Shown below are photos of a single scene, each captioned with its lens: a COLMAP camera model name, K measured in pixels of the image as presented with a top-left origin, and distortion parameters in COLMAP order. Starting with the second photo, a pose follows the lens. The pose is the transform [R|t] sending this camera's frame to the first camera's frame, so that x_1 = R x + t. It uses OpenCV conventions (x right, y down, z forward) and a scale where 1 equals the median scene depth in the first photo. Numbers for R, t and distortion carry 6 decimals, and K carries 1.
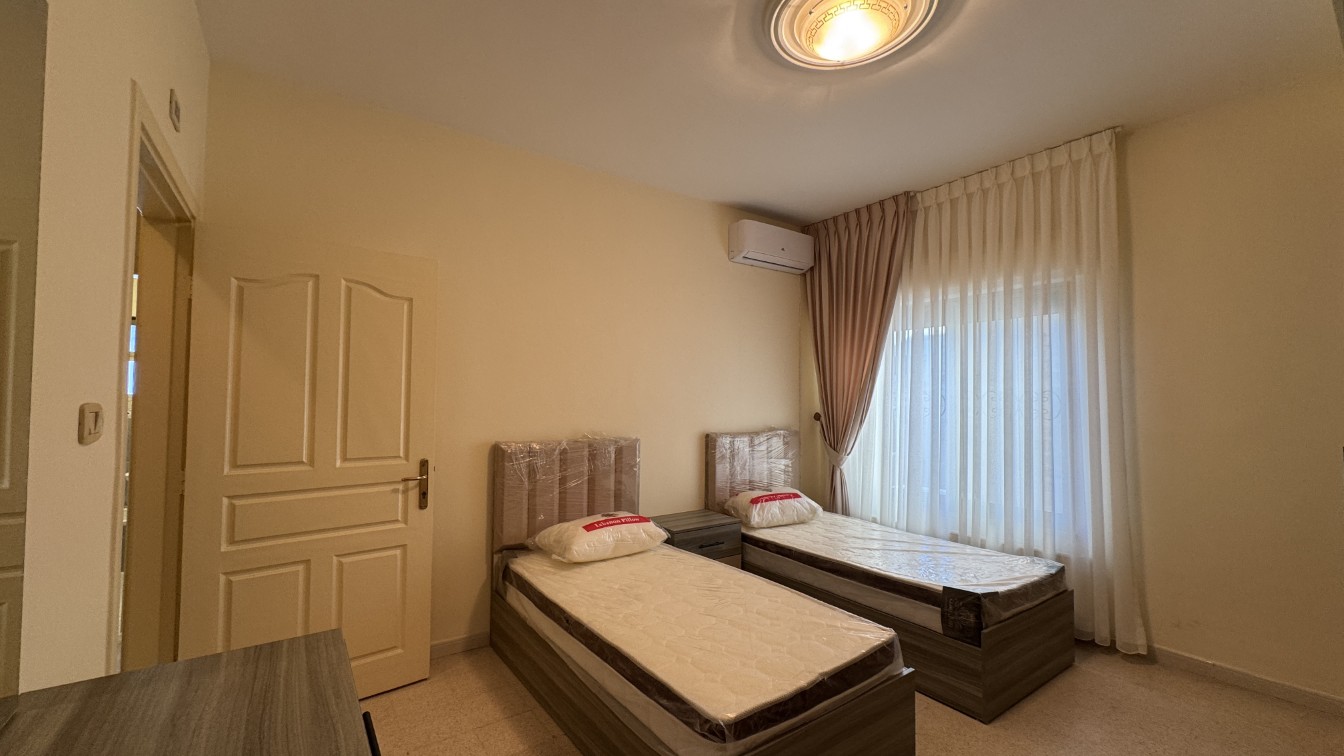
lens RADIAL K [[531.4, 0, 674.9], [0, 531.4, 379.3], [0, 0, 1]] dist [0.000825, 0.000255]
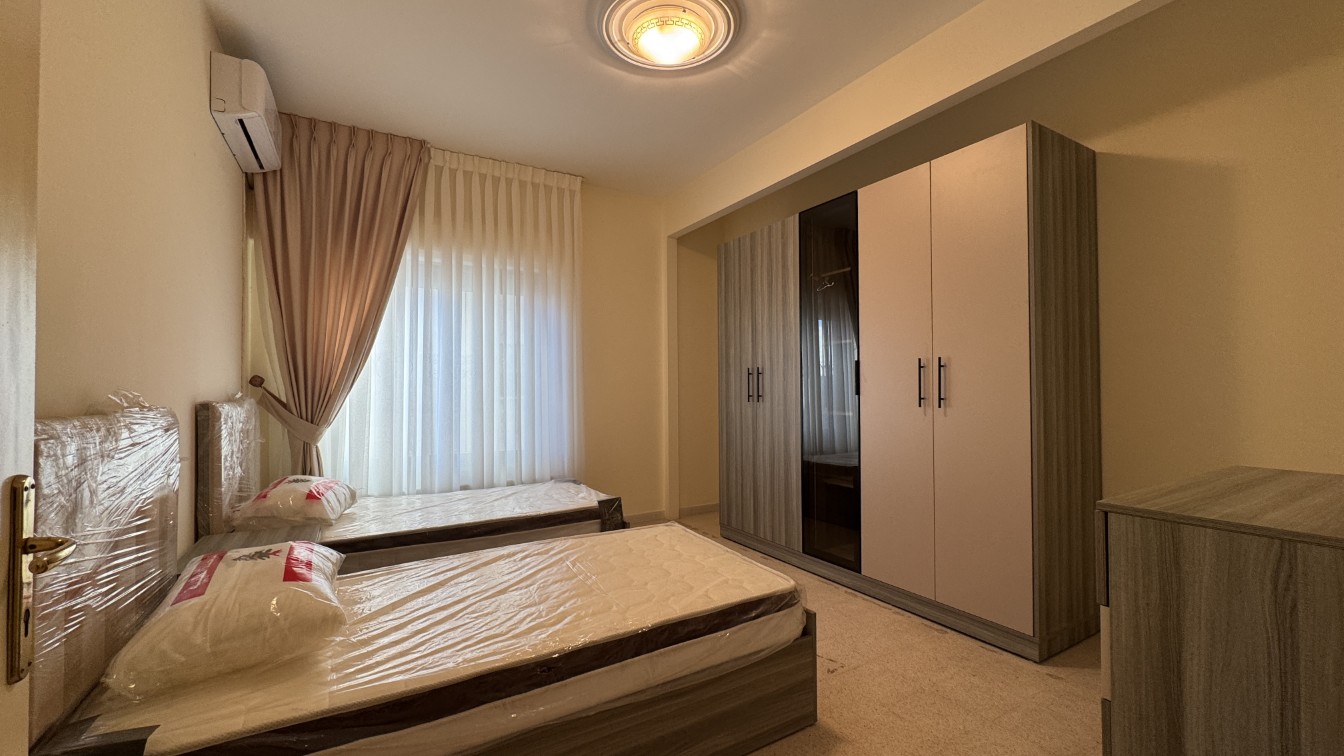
lens RADIAL K [[531.4, 0, 674.9], [0, 531.4, 379.3], [0, 0, 1]] dist [0.000825, 0.000255]
pose [[0.084722, 0.002625, 0.996401, -0.500419], [-0.031252, 0.999512, 0.000024, 0.062707], [-0.995914, -0.031142, 0.084762, 0.486834]]
